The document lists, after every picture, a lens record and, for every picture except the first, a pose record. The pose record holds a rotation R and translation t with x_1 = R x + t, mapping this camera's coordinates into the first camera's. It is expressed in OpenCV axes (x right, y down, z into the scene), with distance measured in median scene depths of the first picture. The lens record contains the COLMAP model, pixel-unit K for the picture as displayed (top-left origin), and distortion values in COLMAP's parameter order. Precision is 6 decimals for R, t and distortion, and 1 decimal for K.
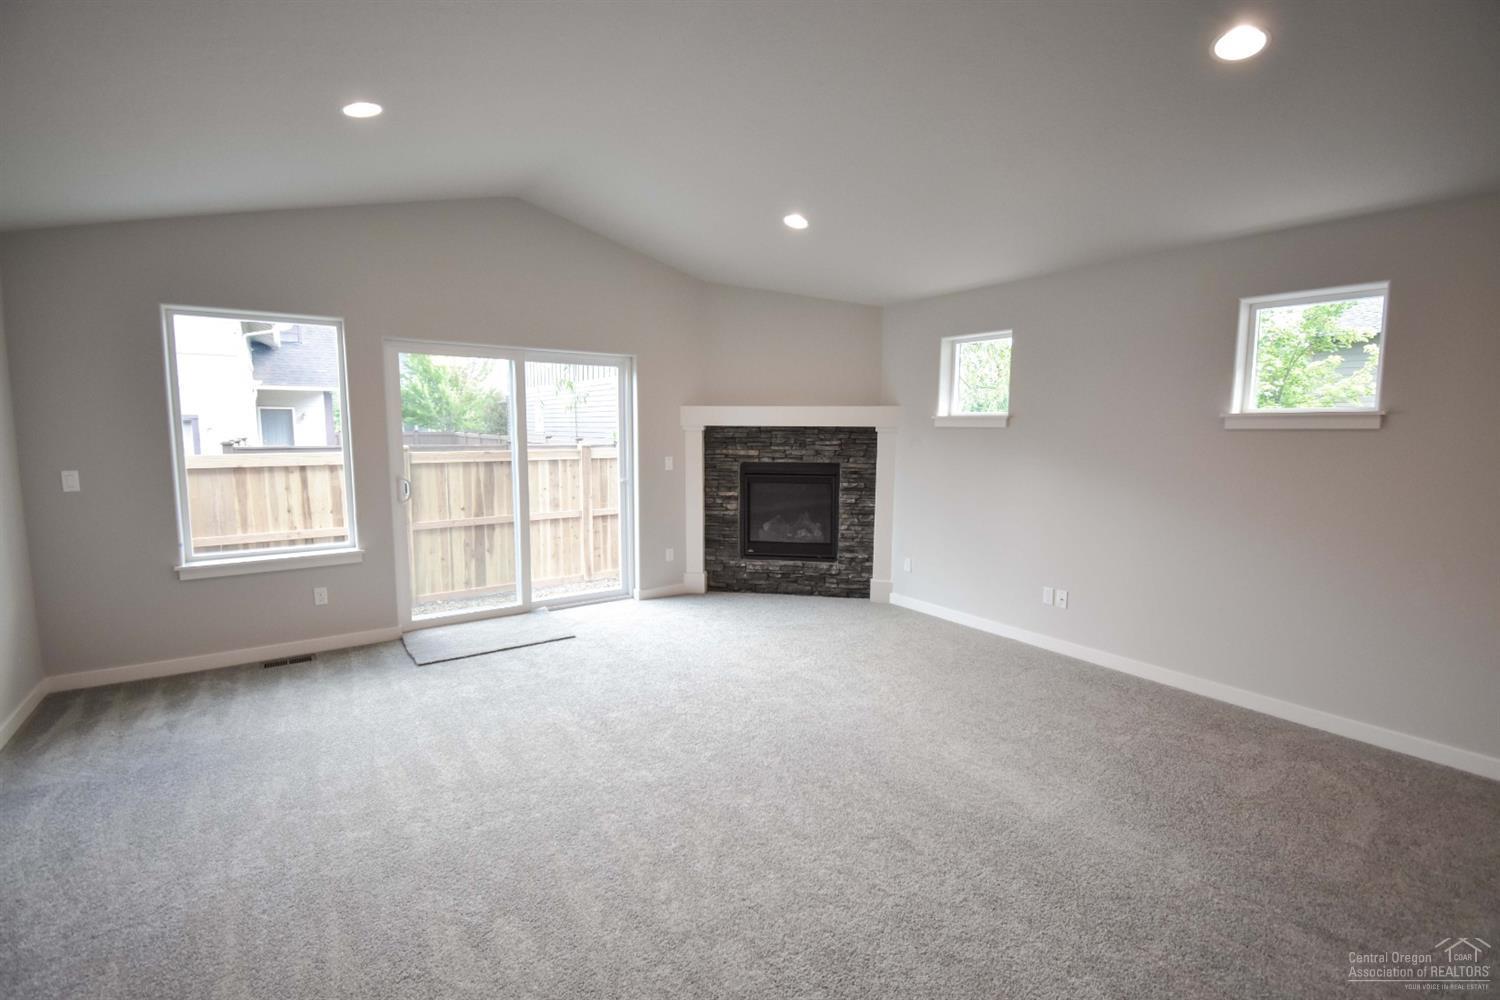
lens RADIAL K [[660.6, 0, 758.5], [0, 660.6, 501.4], [0, 0, 1]] dist [0.019837, -0.025329]
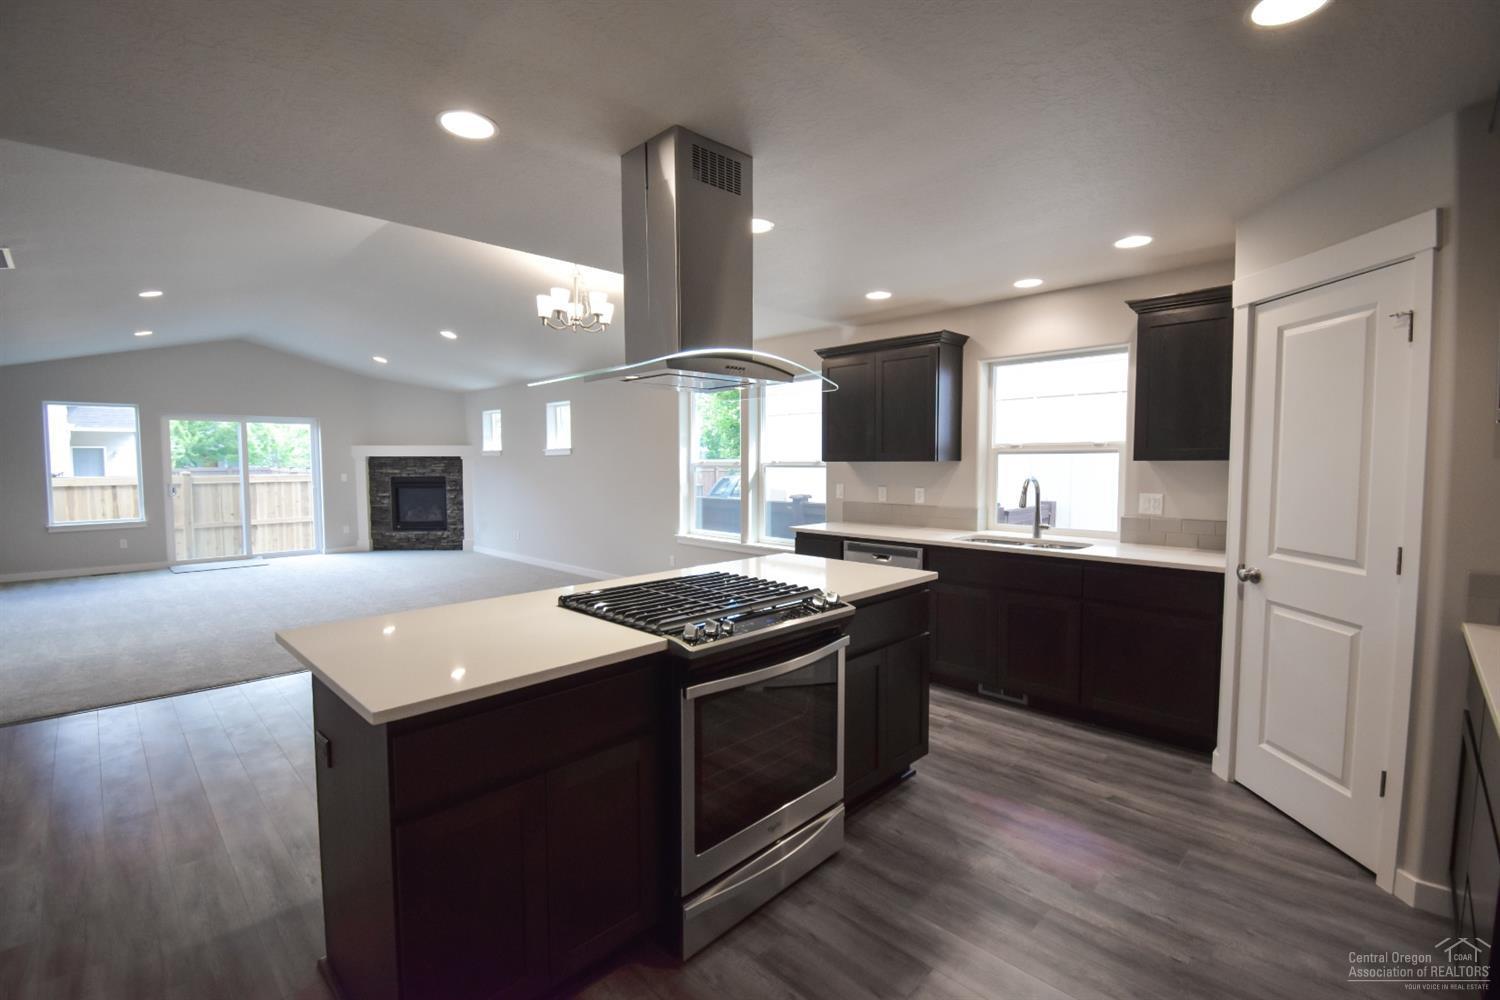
lens RADIAL K [[660.6, 0, 758.5], [0, 660.6, 501.4], [0, 0, 1]] dist [0.019837, -0.025329]
pose [[0.984457, -0.018046, 0.174698, 0.643487], [0.027214, 0.998367, -0.050226, 0.125446], [-0.173507, 0.054200, 0.983340, -0.941376]]
